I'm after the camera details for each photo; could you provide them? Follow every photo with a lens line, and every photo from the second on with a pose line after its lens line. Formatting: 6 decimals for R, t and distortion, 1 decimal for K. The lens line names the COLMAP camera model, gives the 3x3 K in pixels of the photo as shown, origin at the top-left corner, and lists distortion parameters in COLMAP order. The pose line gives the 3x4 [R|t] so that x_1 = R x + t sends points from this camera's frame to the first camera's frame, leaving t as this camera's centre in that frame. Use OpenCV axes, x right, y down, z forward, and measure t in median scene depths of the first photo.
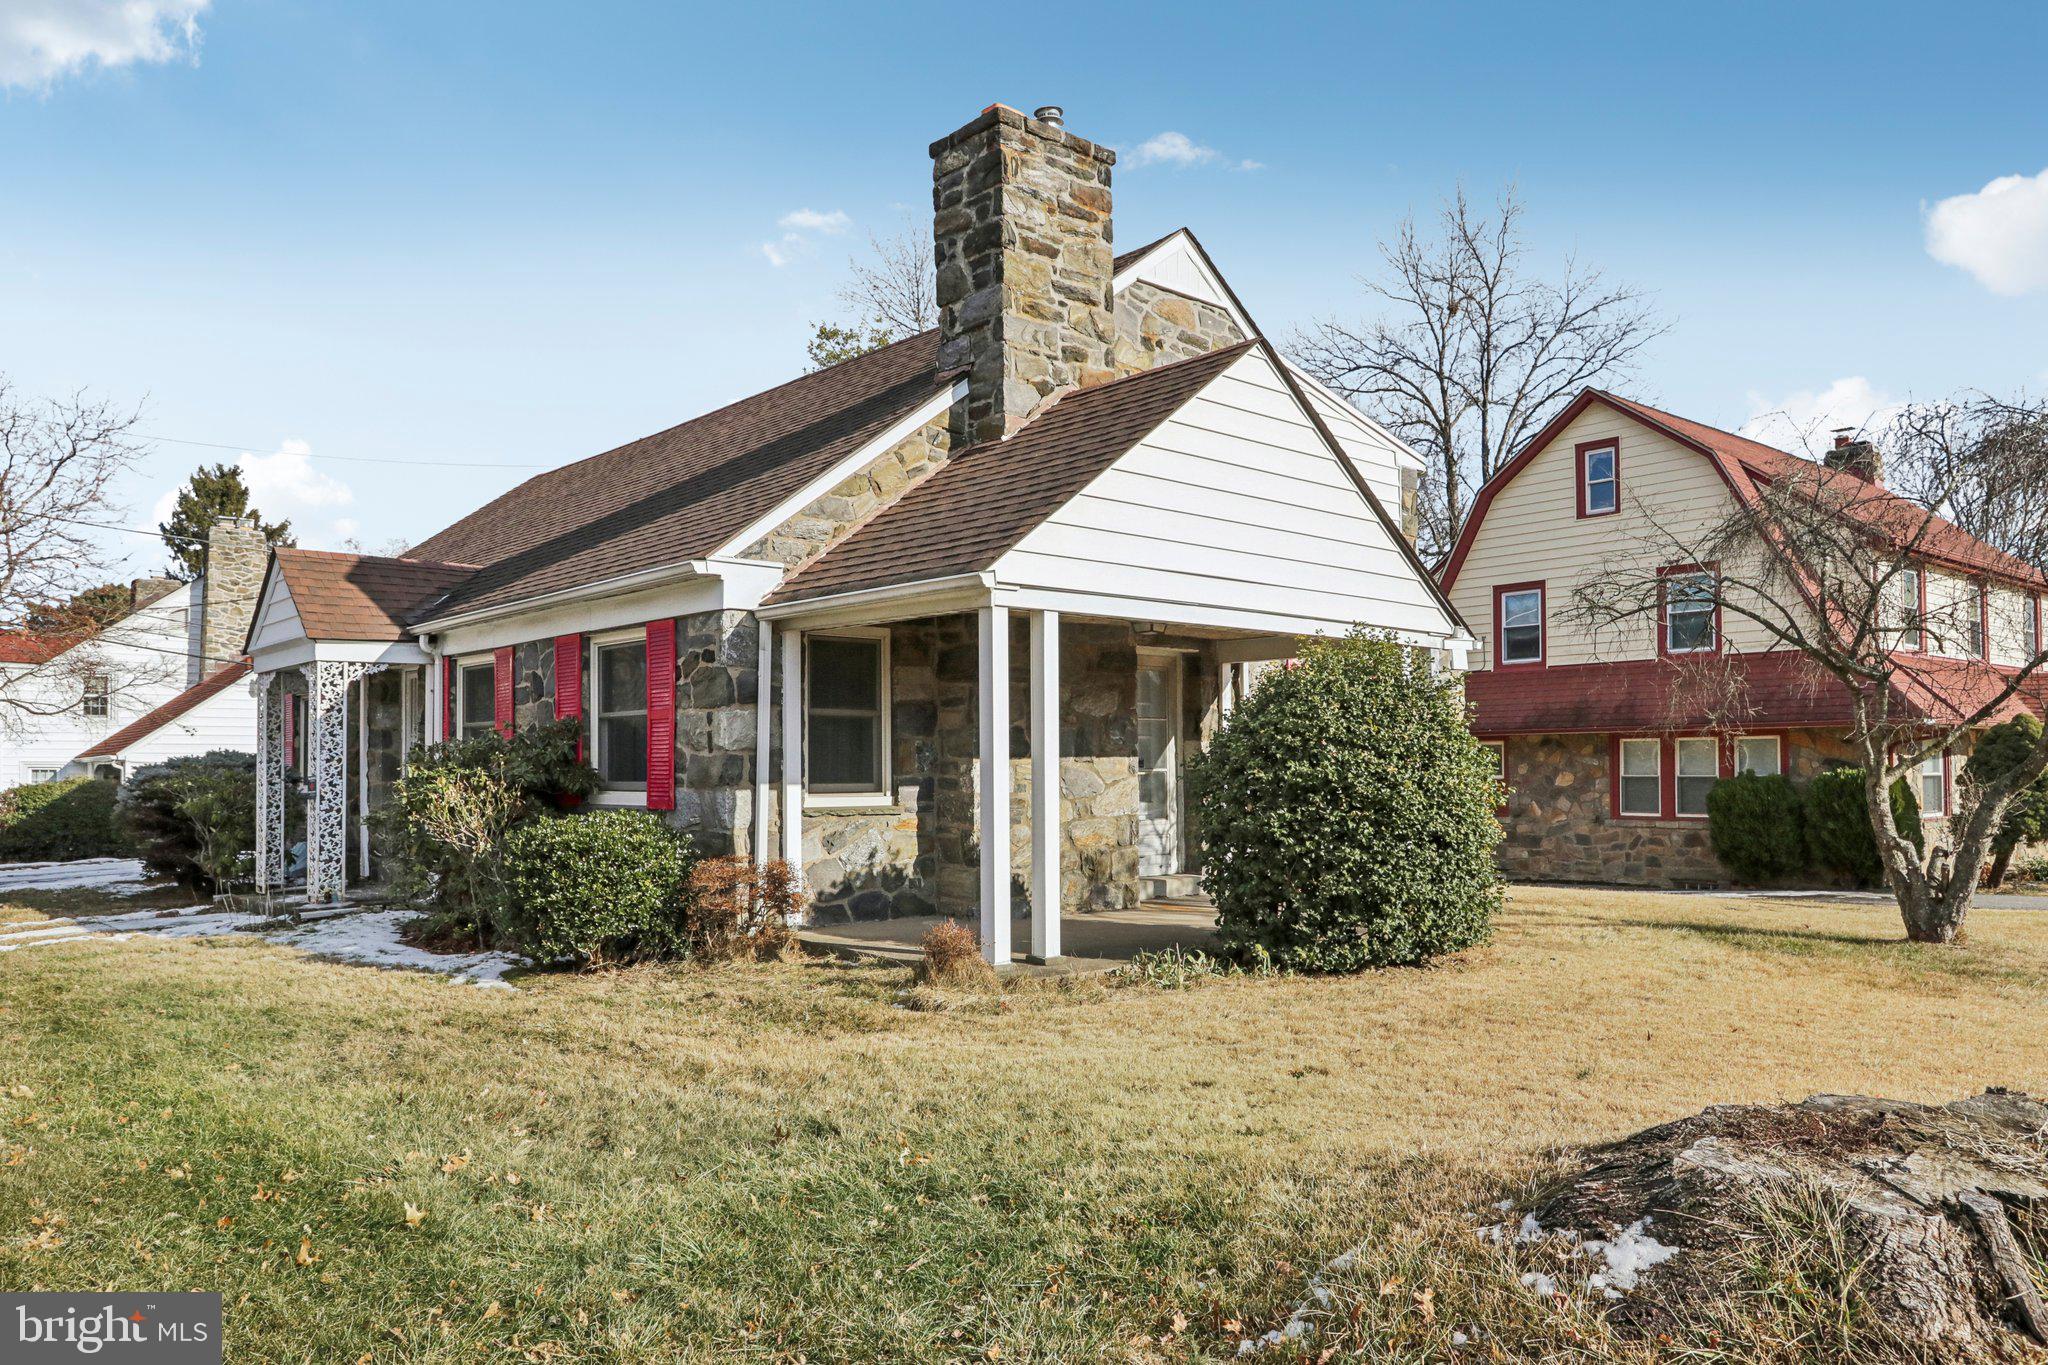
lens RADIAL K [[1412.8, 0, 1027.4], [0, 1412.8, 739.5], [0, 0, 1]] dist [-0.025951, 0.002356]
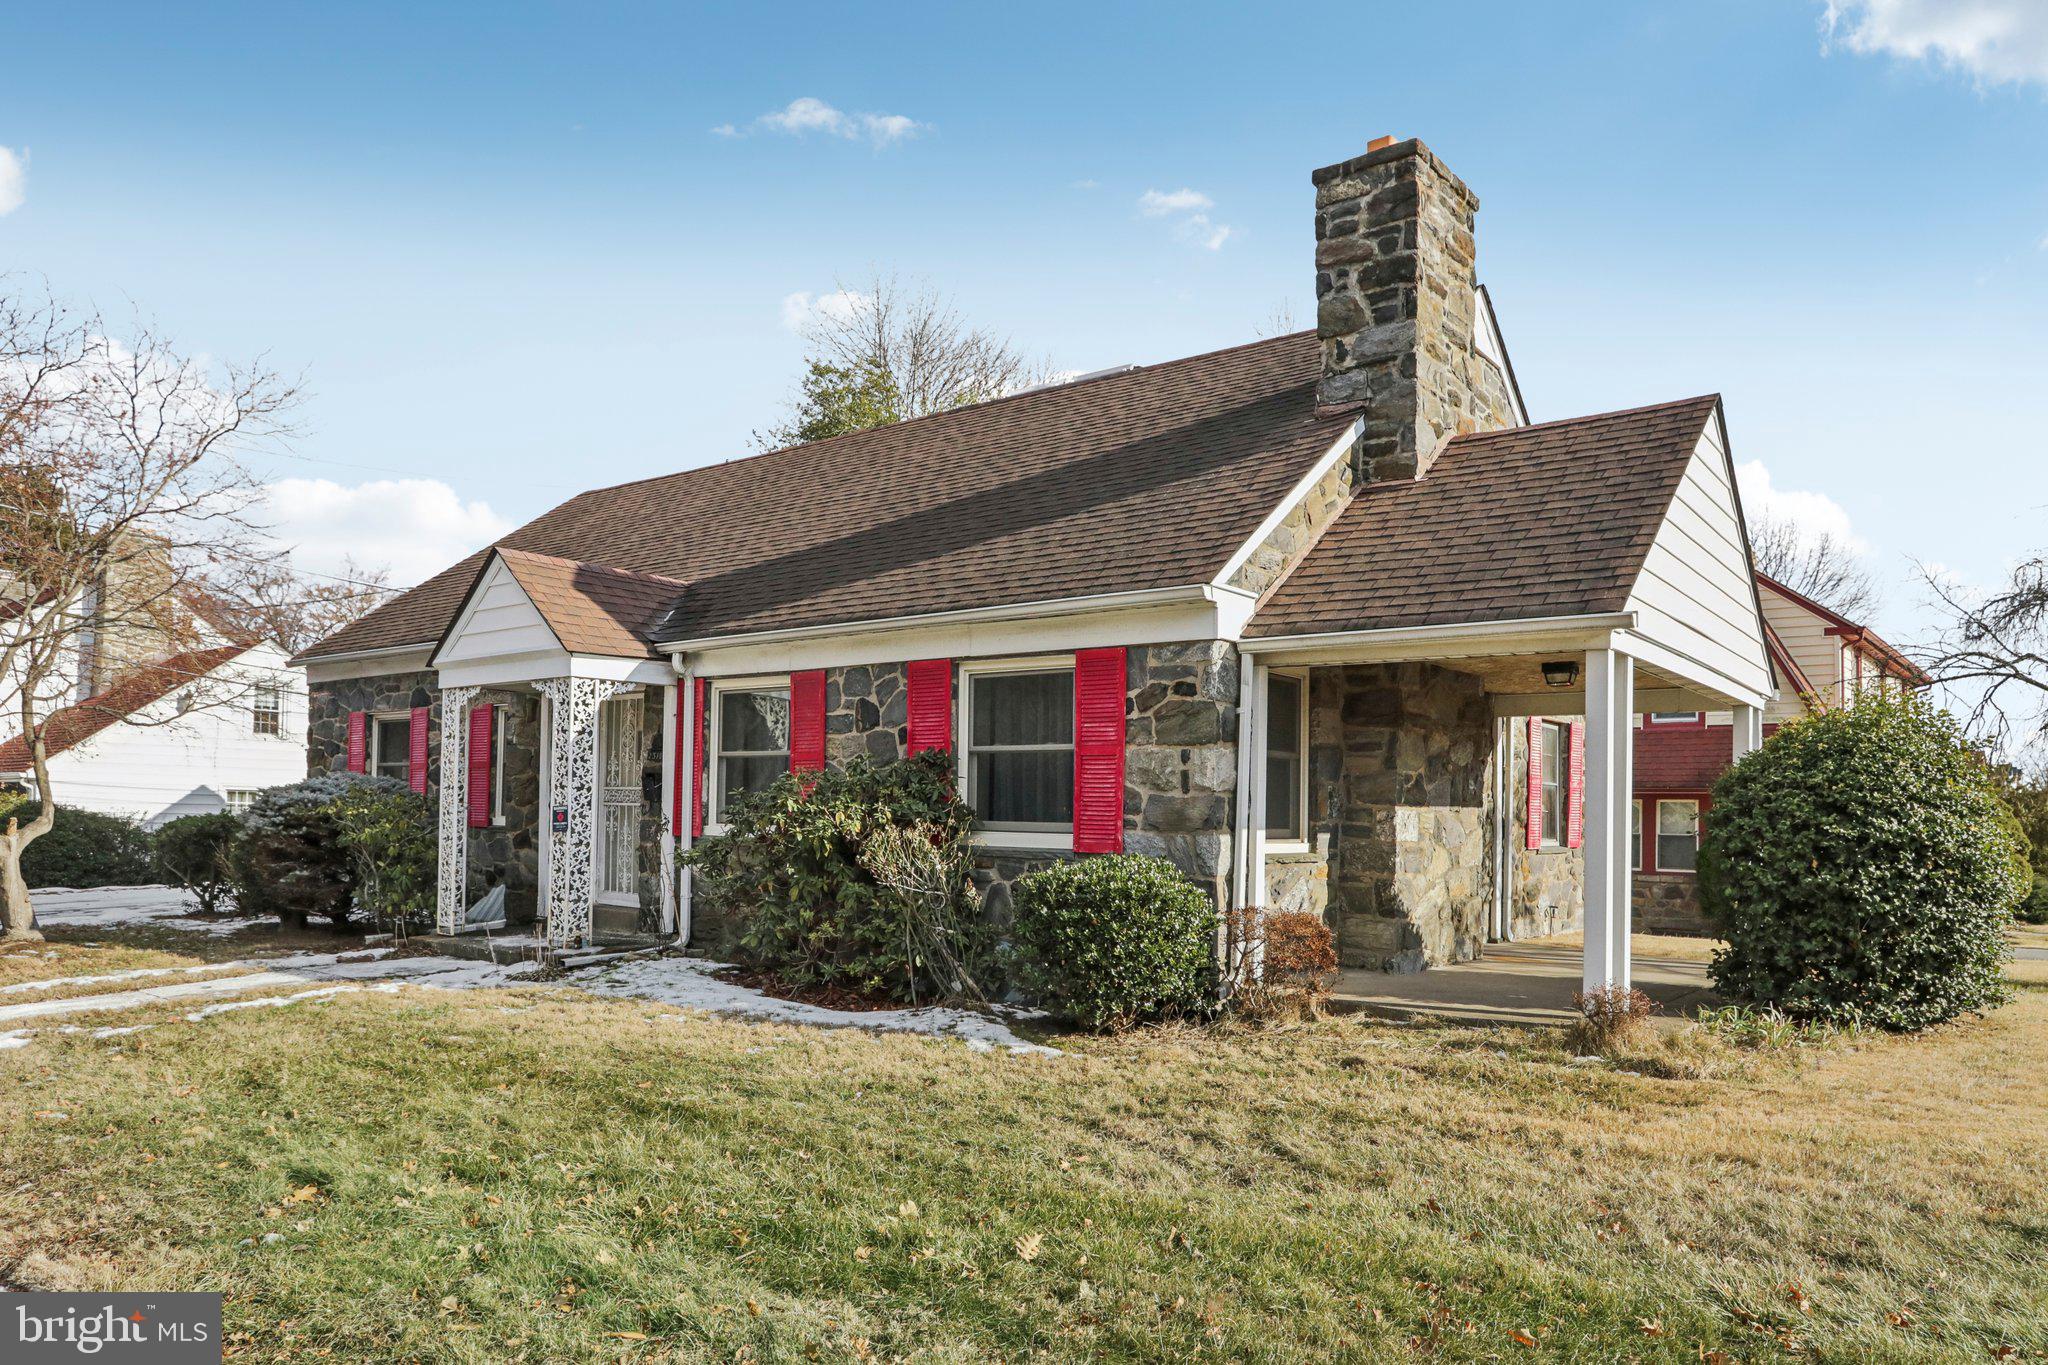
lens RADIAL K [[1331.5, 0, 1022.1], [0, 1331.5, 790.3], [0, 0, 1]] dist [-0.023165, -0.000185]
pose [[0.985015, 0.027003, 0.170340, -0.428031], [-0.027701, 0.999615, 0.001720, 0.007869], [-0.170228, -0.006412, 0.985384, 0.139233]]
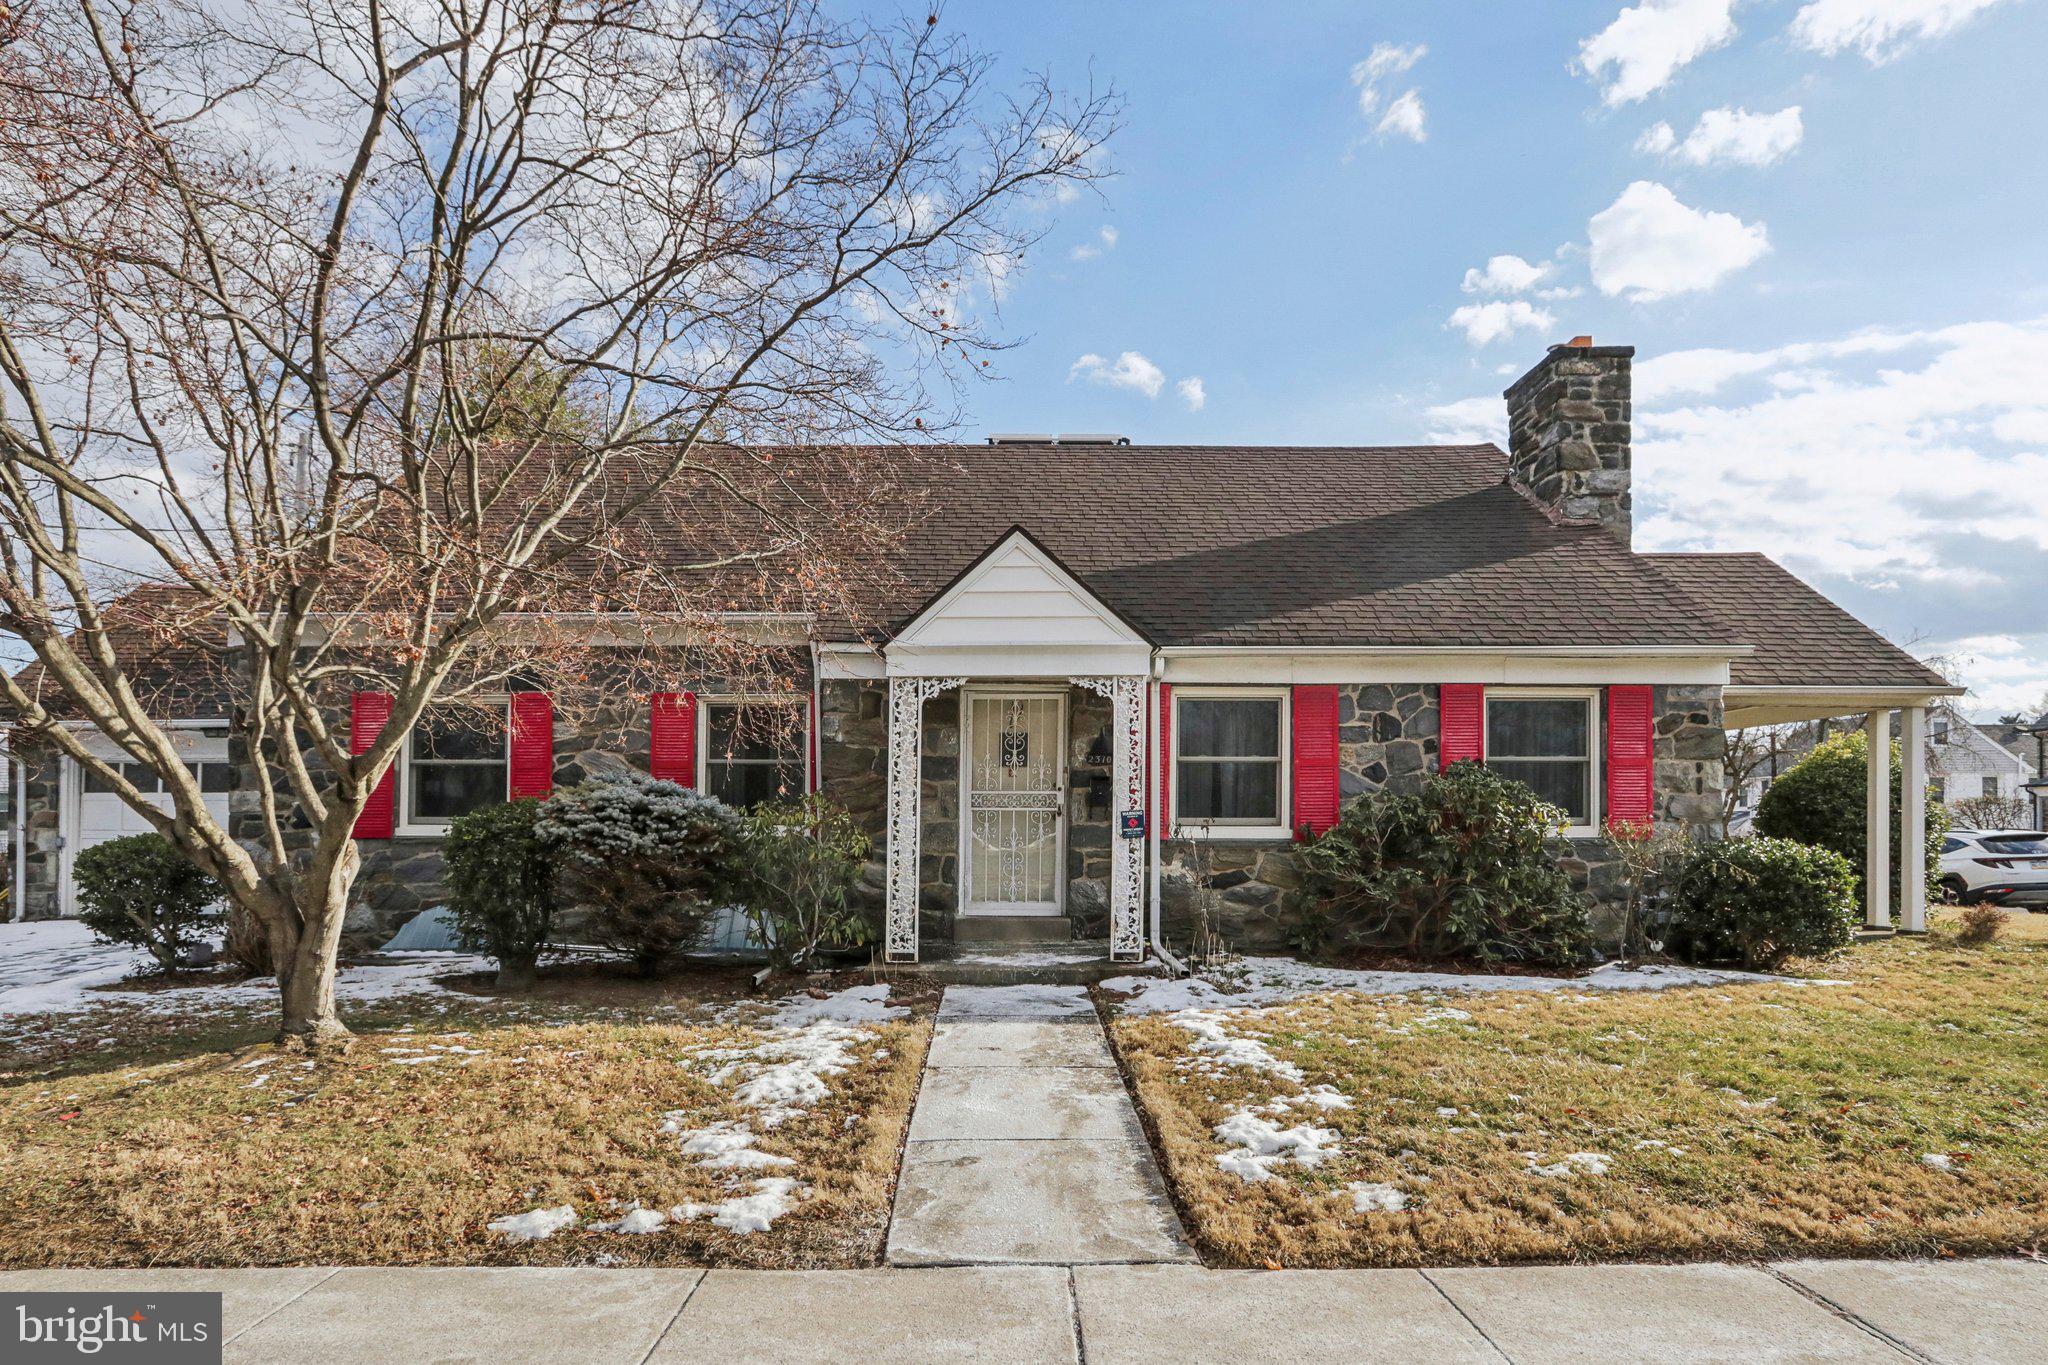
lens RADIAL K [[1032.2, 0, 1023.1], [0, 1032.2, 815.9], [0, 0, 1]] dist [-0.017164, -0.000027]
pose [[0.672880, 0.000975, 0.739751, -1.193739], [-0.019519, 0.999674, 0.016437, 0.023355], [-0.739494, -0.025499, 0.672680, 0.737534]]
